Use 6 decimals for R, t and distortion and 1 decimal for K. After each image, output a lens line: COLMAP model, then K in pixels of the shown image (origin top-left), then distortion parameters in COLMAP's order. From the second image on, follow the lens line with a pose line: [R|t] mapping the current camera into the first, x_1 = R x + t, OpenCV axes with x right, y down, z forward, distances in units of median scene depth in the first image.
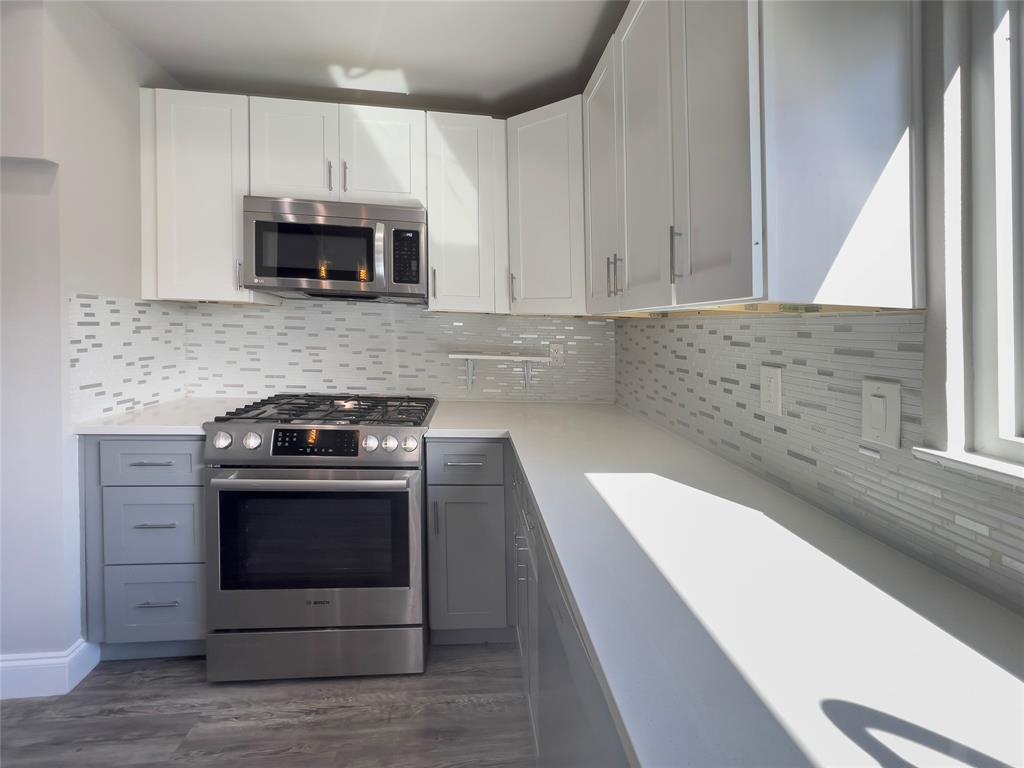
lens RADIAL K [[431.4, 0, 528.2], [0, 431.4, 303.4], [0, 0, 1]] dist [-0.001807, 0.000005]
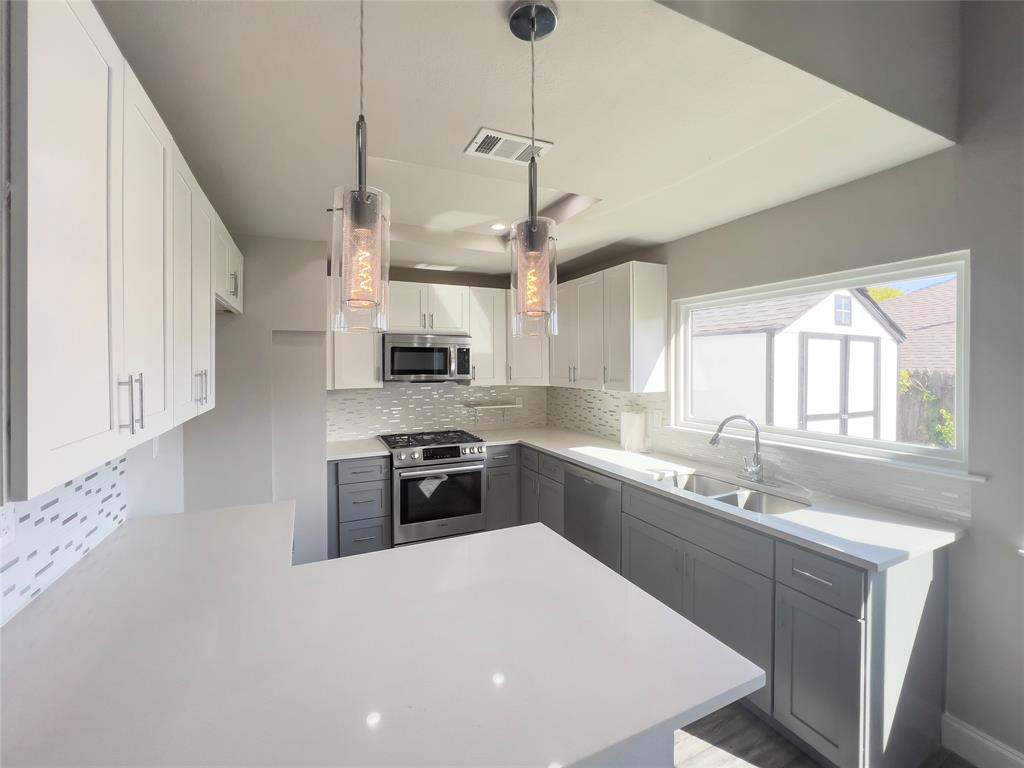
lens RADIAL K [[432.0, 0, 493.0], [0, 432.0, 367.1], [0, 0, 1]] dist [-0.009474, 0.000287]
pose [[0.954483, -0.045152, 0.294828, -0.760362], [0.022951, 0.996663, 0.078333, -0.240454], [-0.297381, -0.068001, 0.952334, -0.983729]]
